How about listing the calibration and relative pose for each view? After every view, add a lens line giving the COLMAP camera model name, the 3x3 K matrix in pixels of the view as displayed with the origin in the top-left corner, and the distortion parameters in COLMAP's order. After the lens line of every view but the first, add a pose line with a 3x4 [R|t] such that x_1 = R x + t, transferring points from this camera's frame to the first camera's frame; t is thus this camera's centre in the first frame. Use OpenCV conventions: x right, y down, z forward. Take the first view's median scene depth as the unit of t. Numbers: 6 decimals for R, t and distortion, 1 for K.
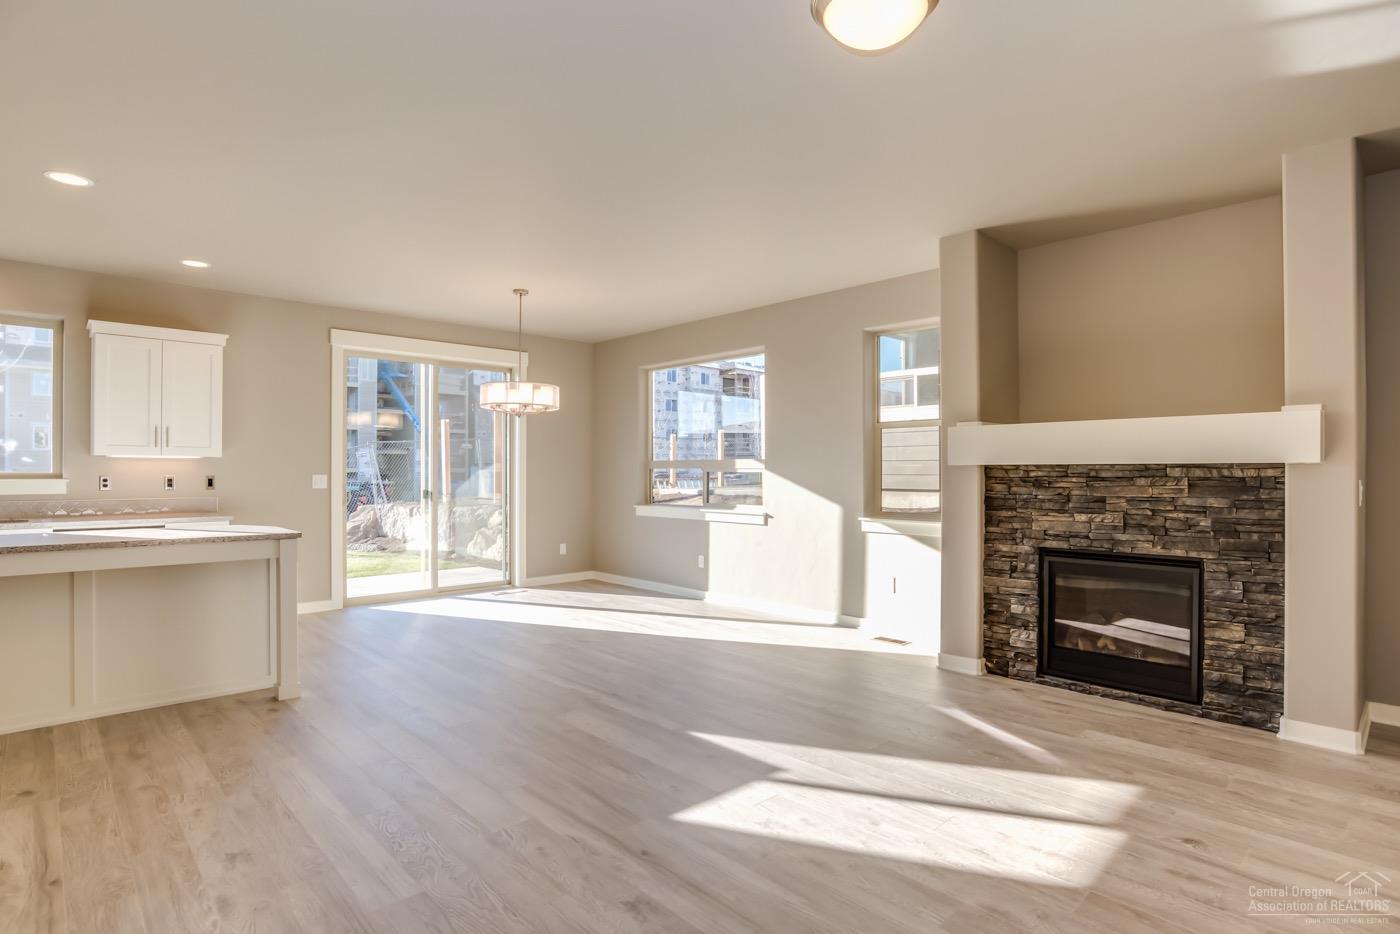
lens RADIAL K [[724.5, 0, 703.2], [0, 724.5, 465.7], [0, 0, 1]] dist [-0.035036, 0.000104]
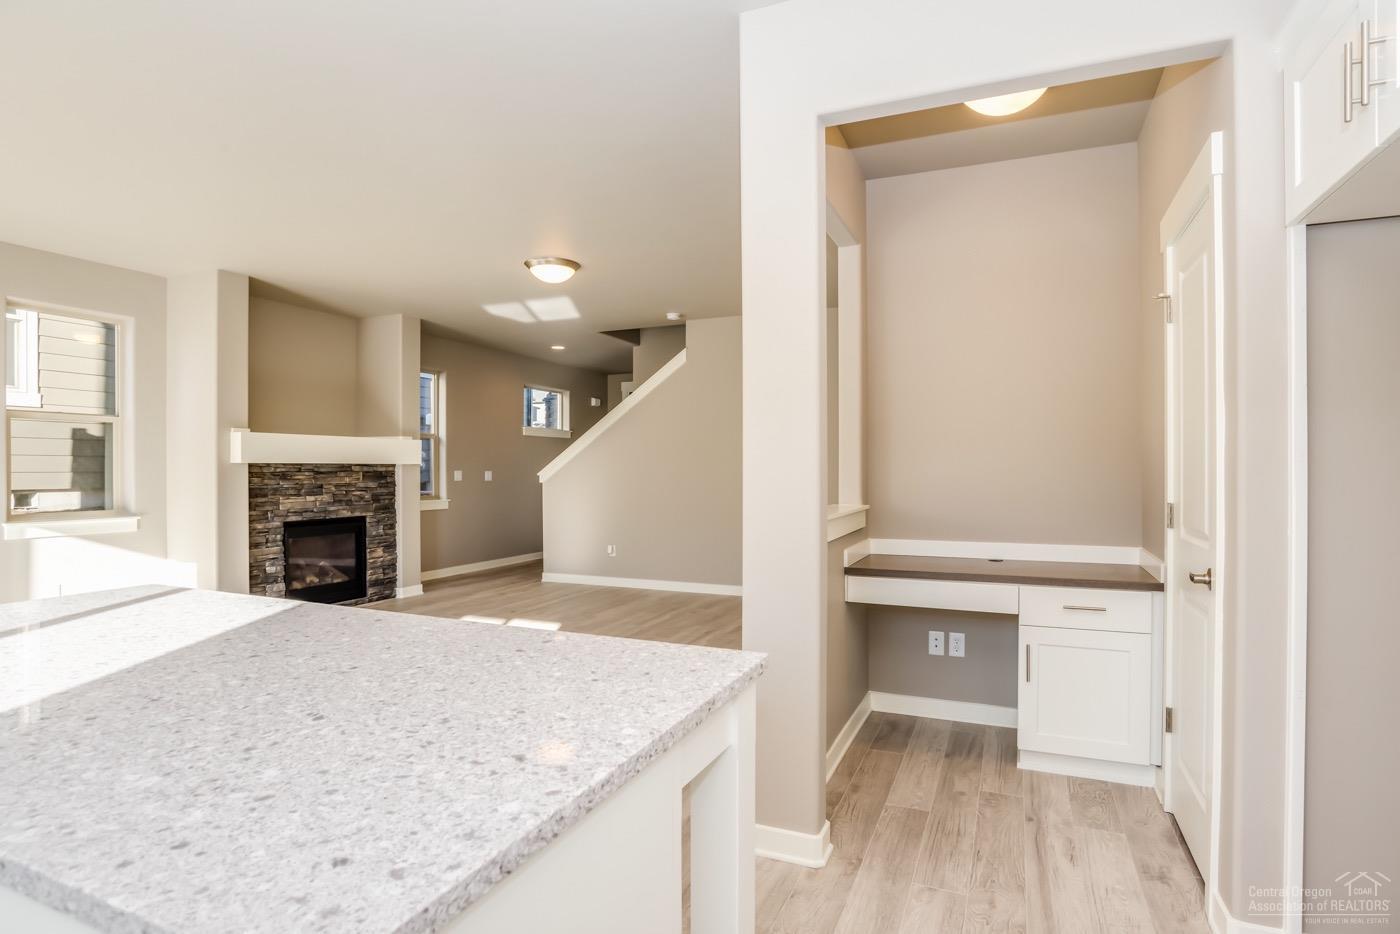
lens RADIAL K [[724.5, 0, 700.9], [0, 724.5, 474.6], [0, 0, 1]] dist [-0.035036, 0.000104]
pose [[-0.392913, -0.003792, 0.919568, -1.193724], [-0.002796, 0.999992, 0.002929, 0.015106], [-0.919571, -0.001420, -0.392921, 0.838829]]
